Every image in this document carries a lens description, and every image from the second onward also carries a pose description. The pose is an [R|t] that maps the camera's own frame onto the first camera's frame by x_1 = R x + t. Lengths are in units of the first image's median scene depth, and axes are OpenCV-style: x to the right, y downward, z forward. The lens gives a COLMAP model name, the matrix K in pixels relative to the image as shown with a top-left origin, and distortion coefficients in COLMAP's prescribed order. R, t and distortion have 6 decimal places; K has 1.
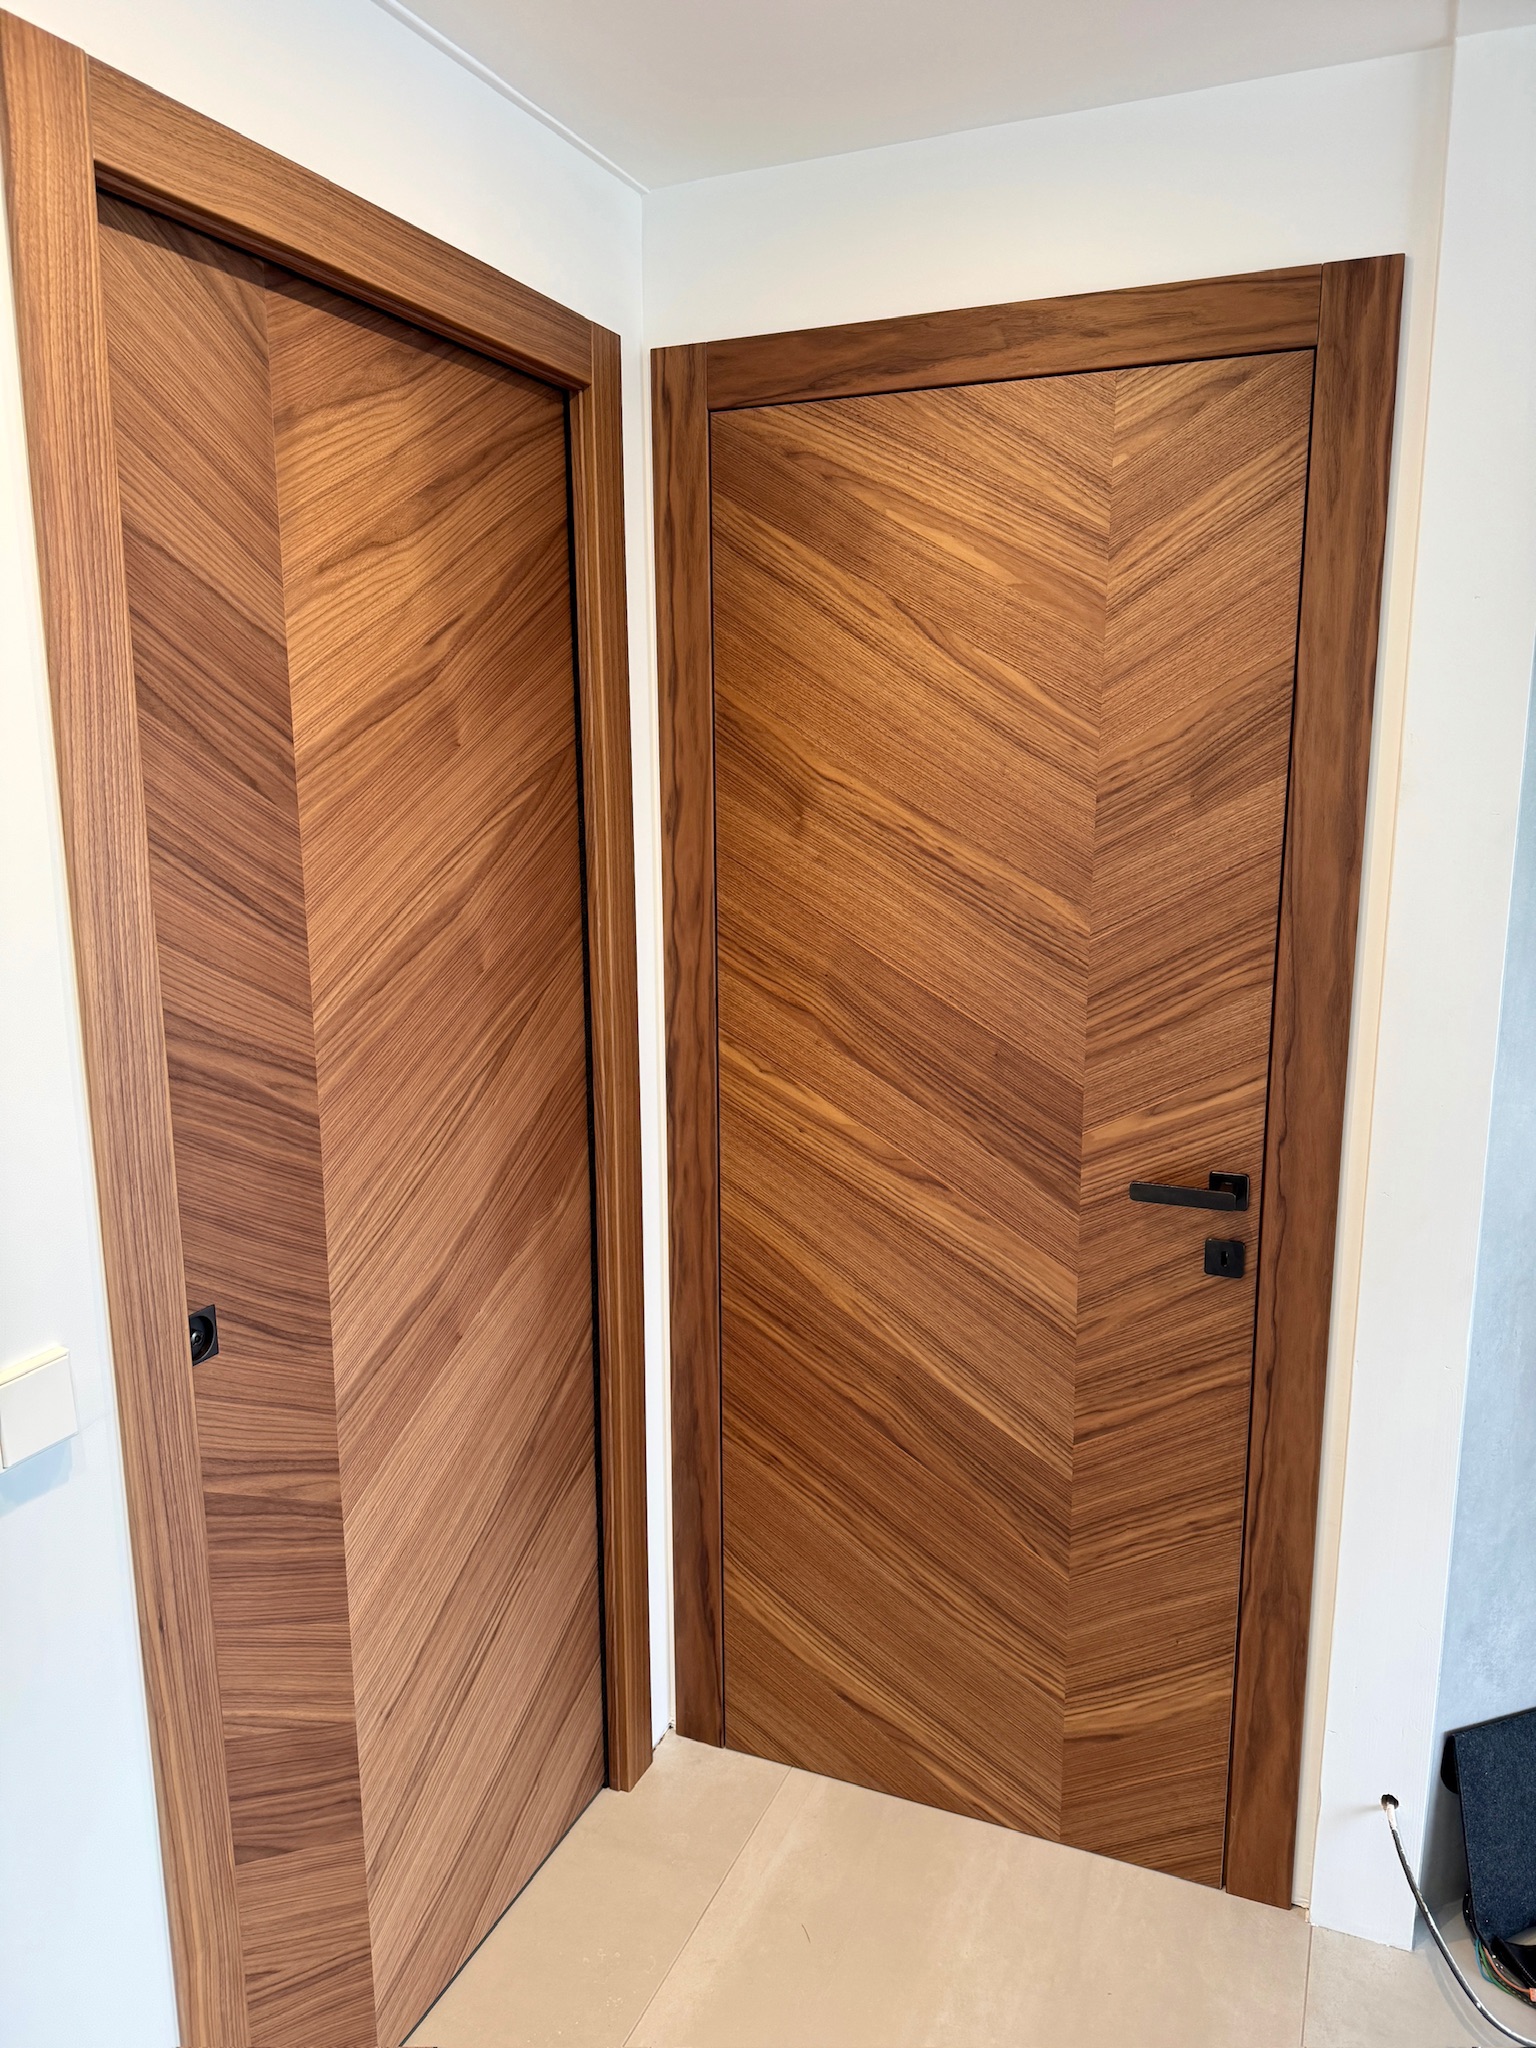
lens RADIAL K [[1468.6, 0, 857.5], [0, 1468.6, 1034.2], [0, 0, 1]] dist [0.089917, -0.213367]
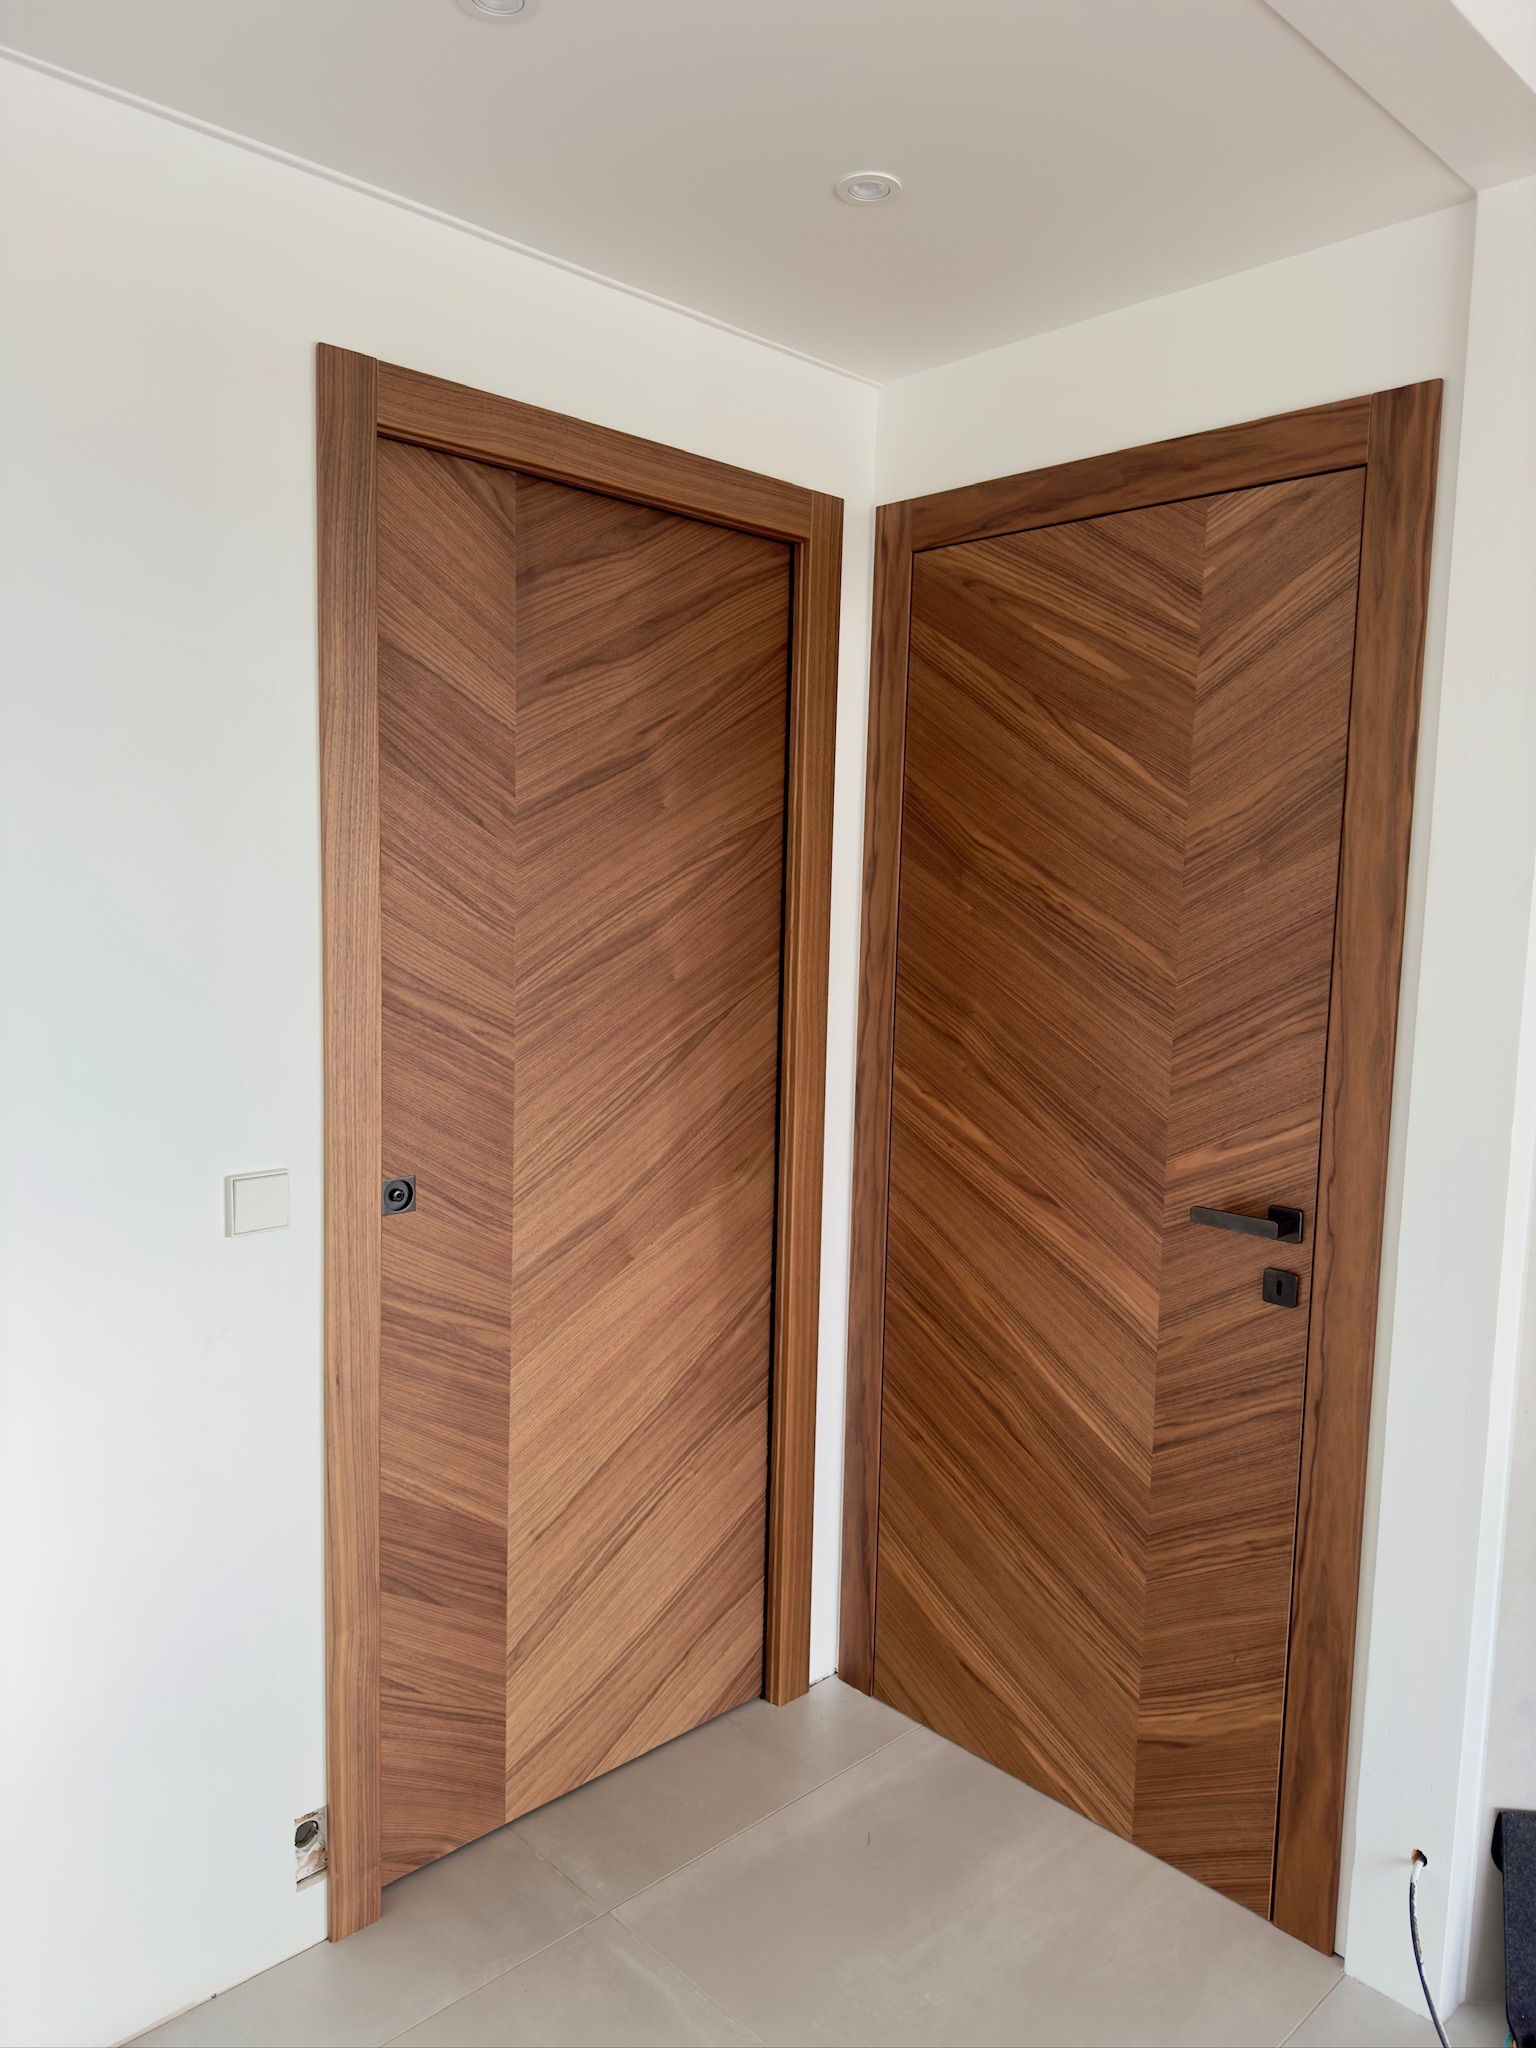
lens RADIAL K [[1448.4, 0, 768.0], [0, 1448.4, 1024.0], [0, 0, 1]] dist [0.066354, -0.134339]
pose [[0.916823, 0.066121, -0.393782, 0.313808], [-0.100141, 0.992751, -0.066458, 0.069361], [0.386533, 0.100364, 0.916798, -0.134555]]
